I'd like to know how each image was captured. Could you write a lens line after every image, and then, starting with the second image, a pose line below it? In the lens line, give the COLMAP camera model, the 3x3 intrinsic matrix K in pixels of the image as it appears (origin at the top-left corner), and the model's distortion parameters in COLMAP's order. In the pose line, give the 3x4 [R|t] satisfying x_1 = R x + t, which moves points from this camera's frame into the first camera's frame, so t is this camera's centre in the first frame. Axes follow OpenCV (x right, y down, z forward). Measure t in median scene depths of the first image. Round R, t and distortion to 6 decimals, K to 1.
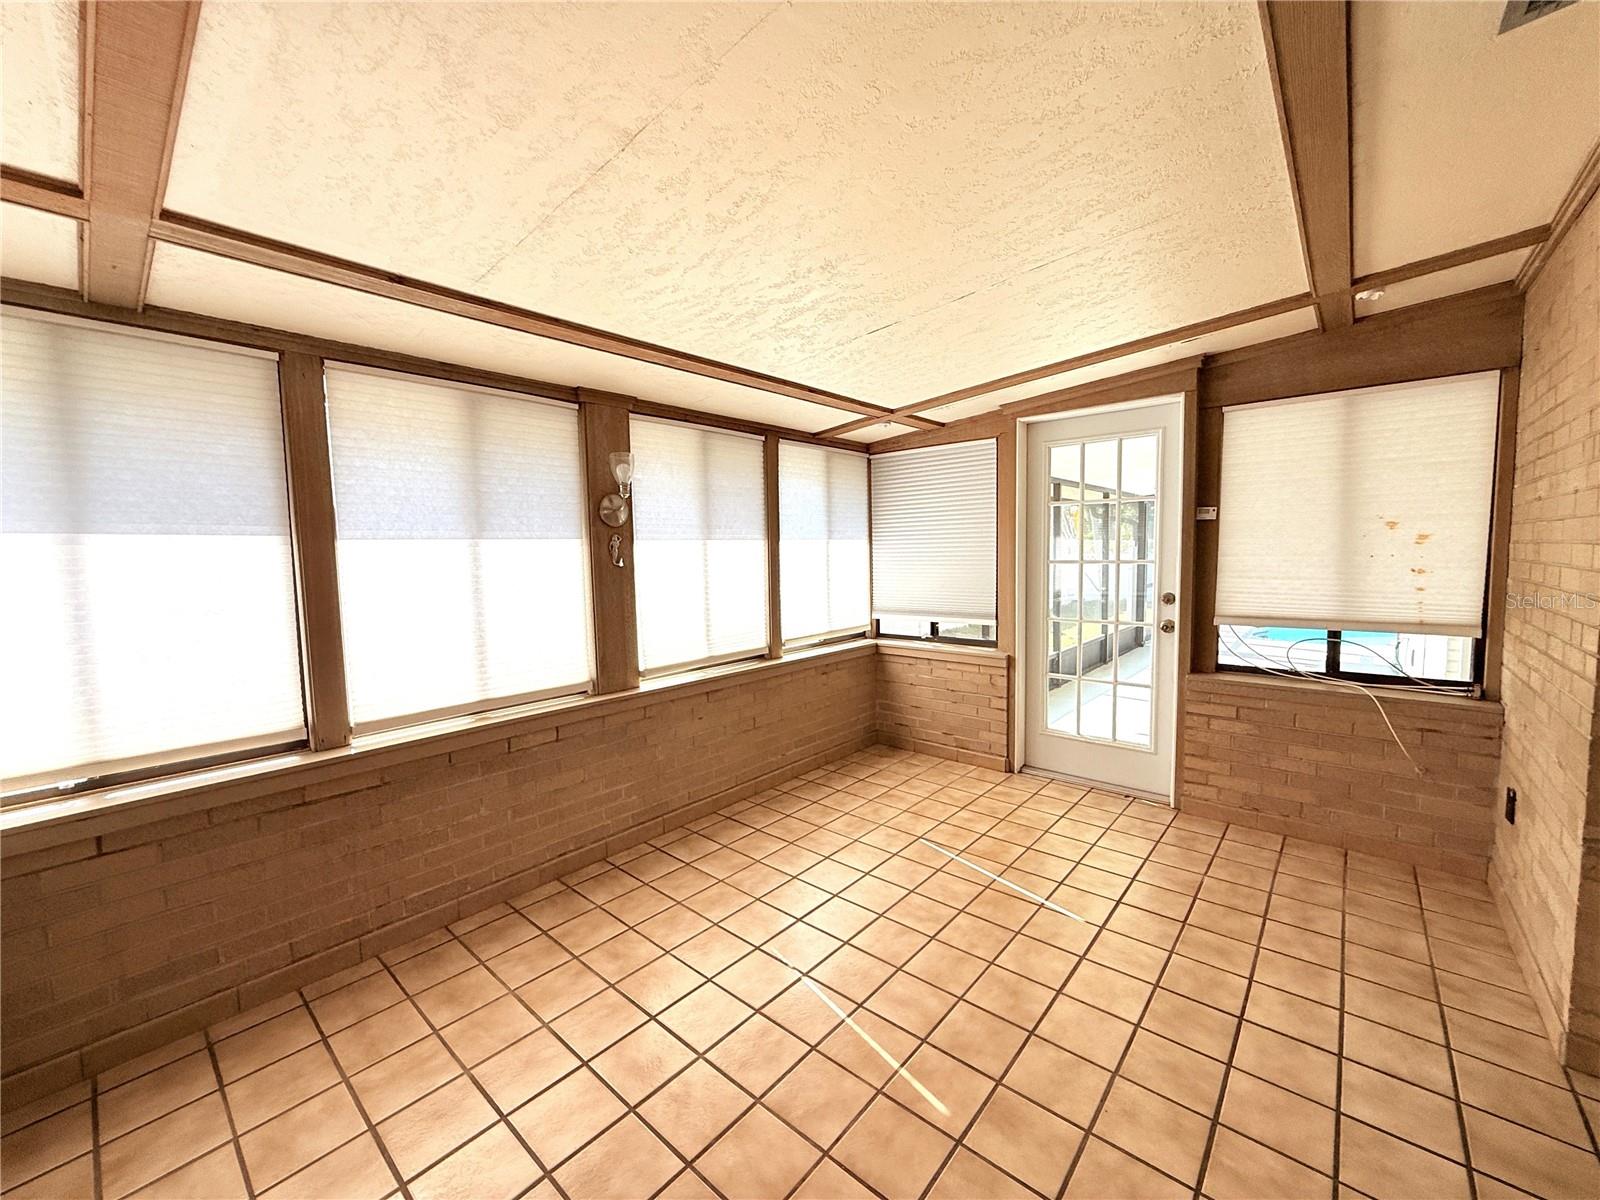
lens RADIAL K [[643.0, 0, 800.0], [0, 643.0, 600.0], [0, 0, 1]] dist [0.000537, 0.000072]
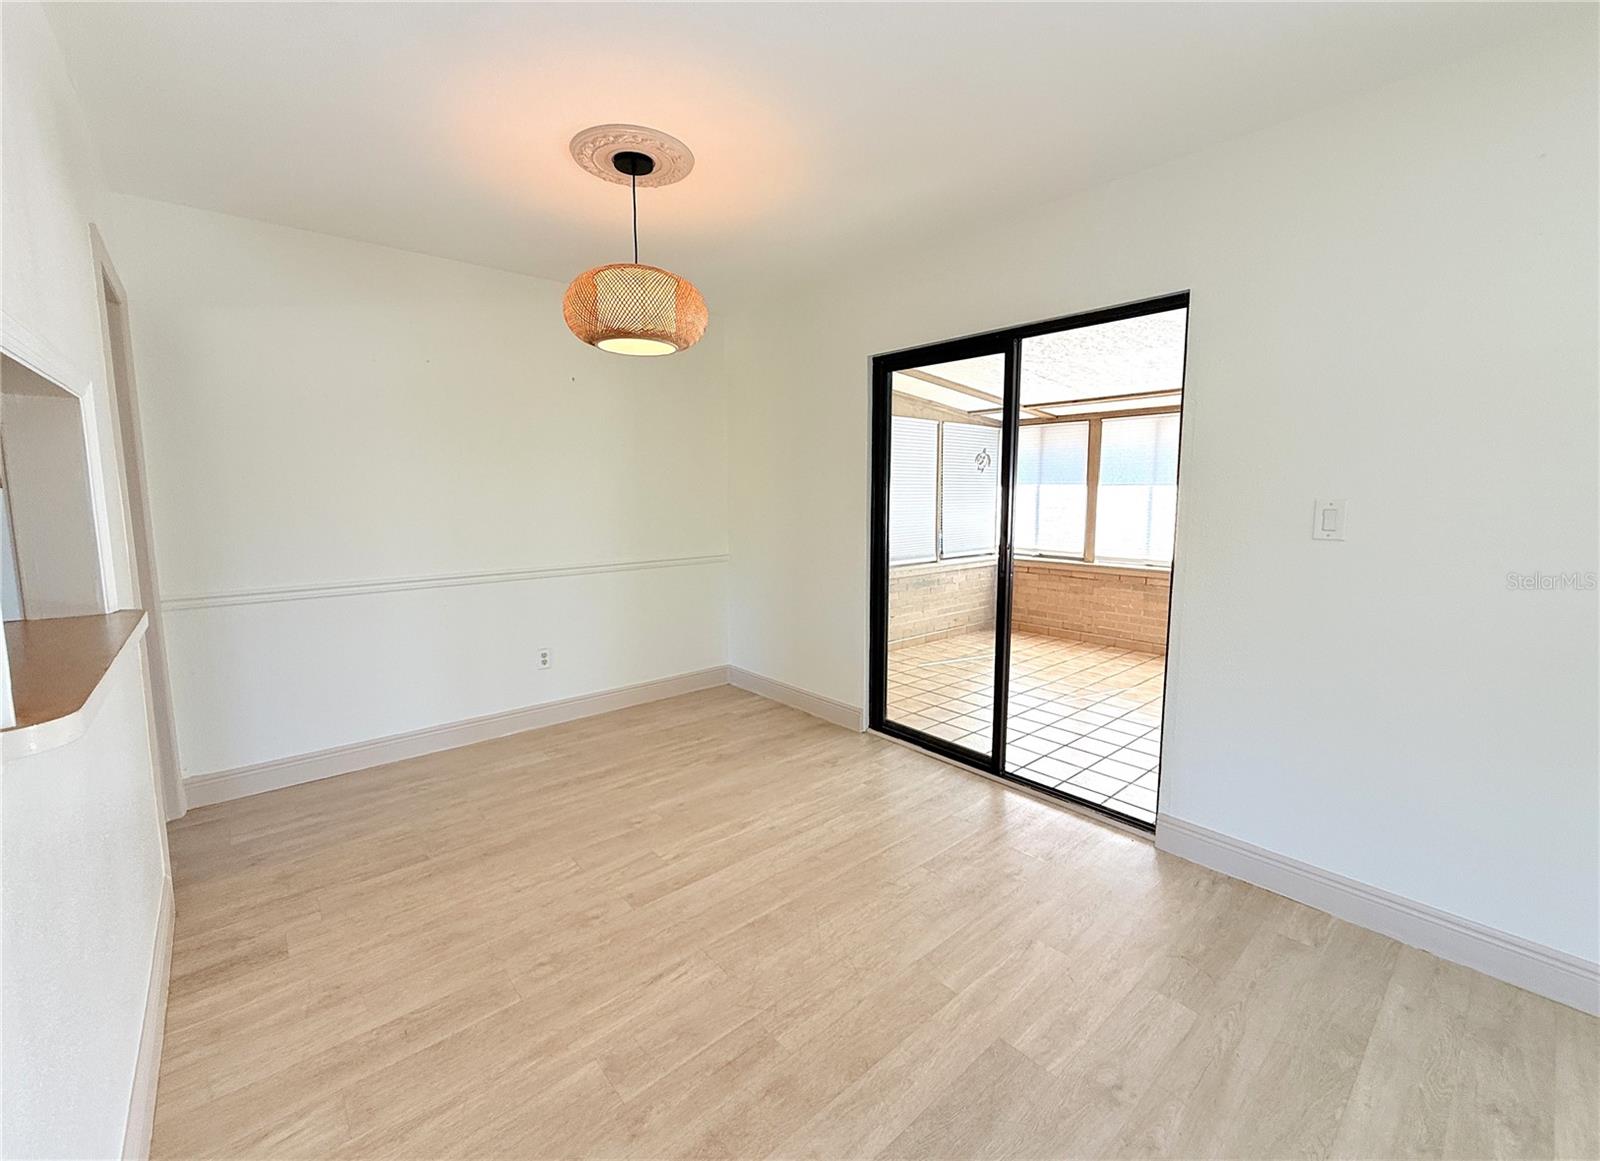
lens RADIAL K [[647.2, 0, 800.0], [0, 647.2, 580.5], [0, 0, 1]] dist [0.001562, 0.000074]
pose [[-0.137185, 0.153608, -0.978563, 1.500846], [-0.074528, 0.983502, 0.164832, -0.040136], [0.987738, 0.095543, -0.123473, 0.092934]]
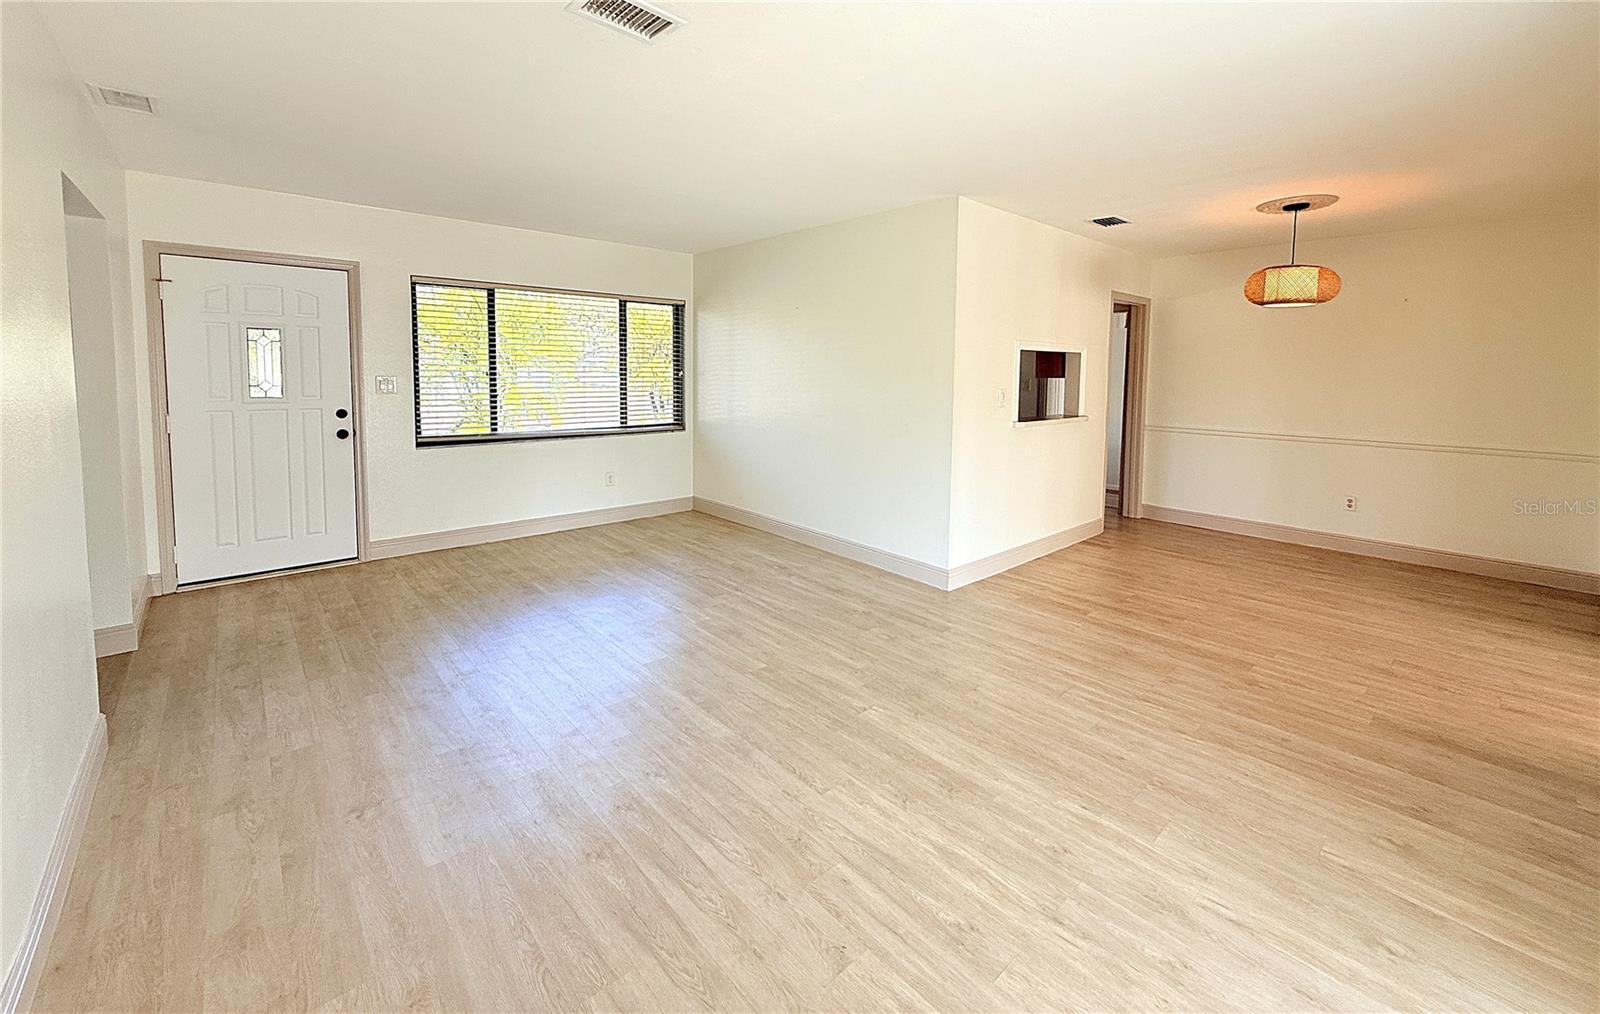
lens RADIAL K [[644.7, 0, 805.0], [0, 644.7, 410.9], [0, 0, 1]] dist [-0.000850, 0.000000]
pose [[-0.993035, -0.003259, 0.117777, 1.610056], [0.013194, 0.990254, 0.138646, -0.148998], [-0.117081, 0.139234, -0.983314, 1.268412]]
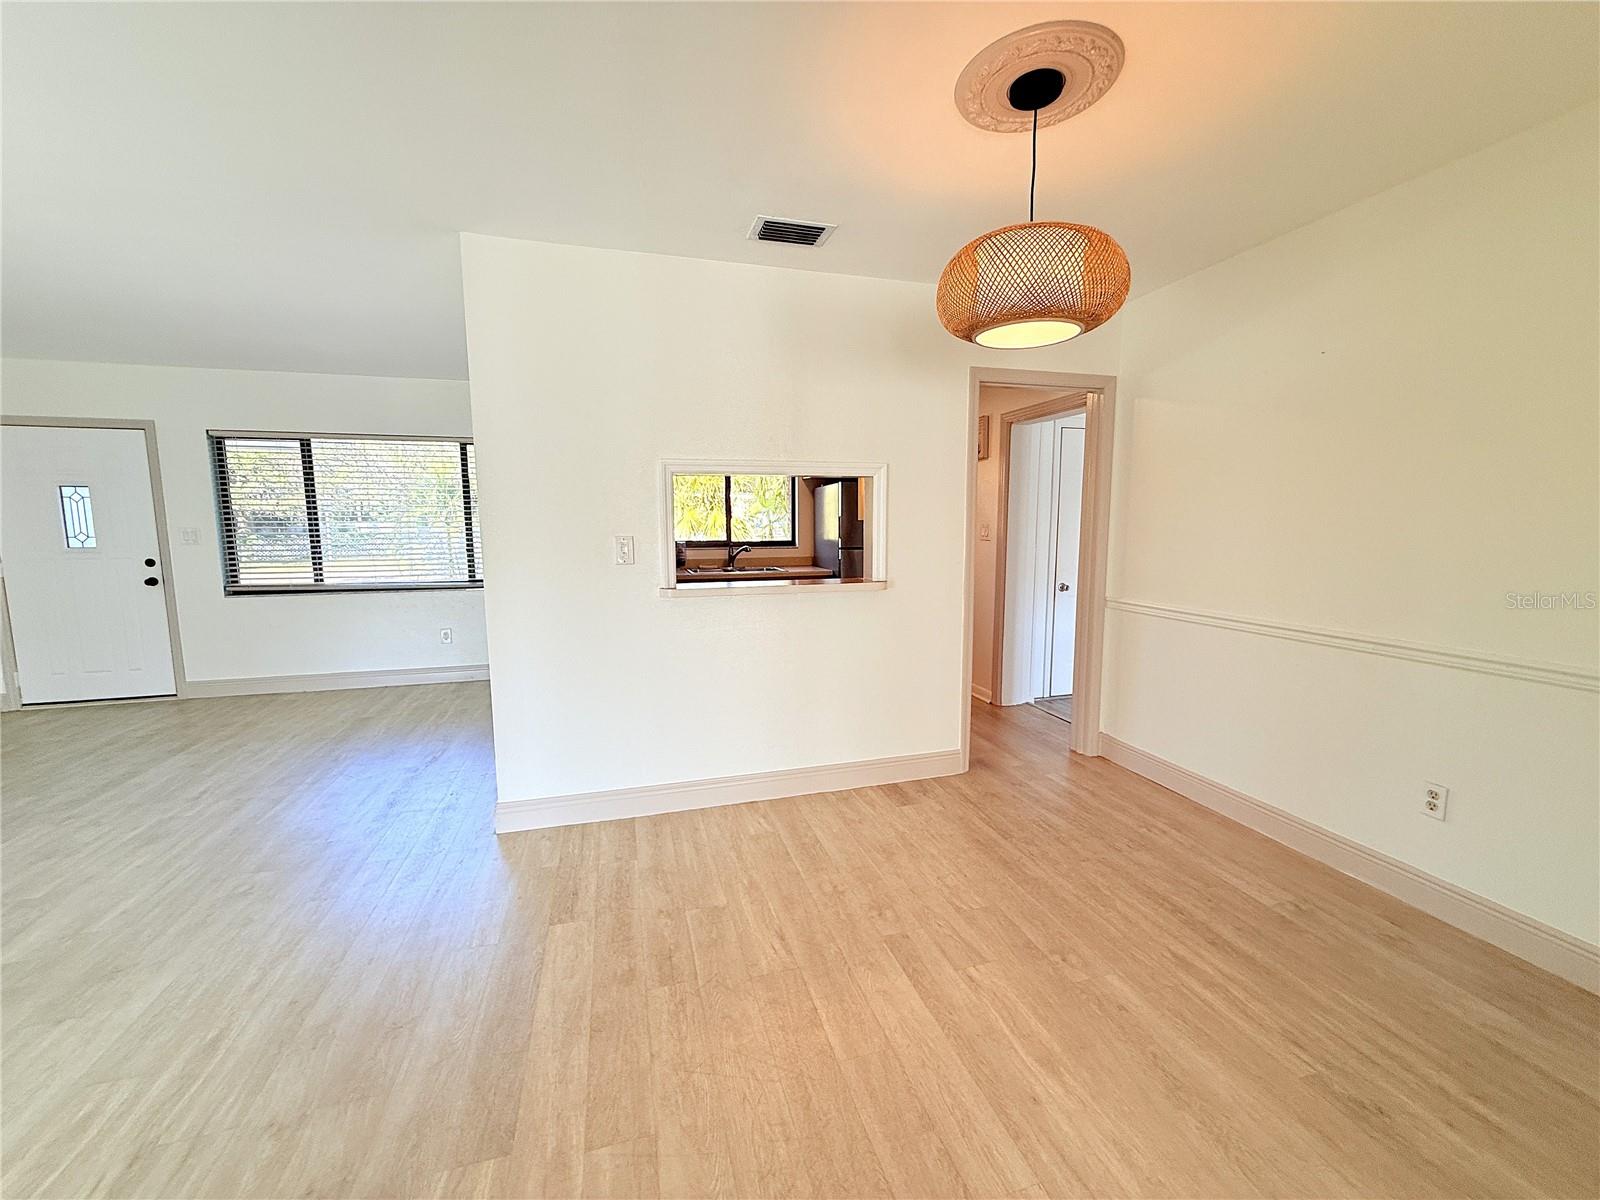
lens RADIAL K [[643.9, 0, 800.0], [0, 643.9, 600.0], [0, 0, 1]] dist [-0.000026, -0.000065]
pose [[-0.841376, -0.046564, 0.538440, 0.612911], [0.059629, 0.982201, 0.178118, -0.051287], [-0.537150, 0.181971, -0.823624, 0.420527]]
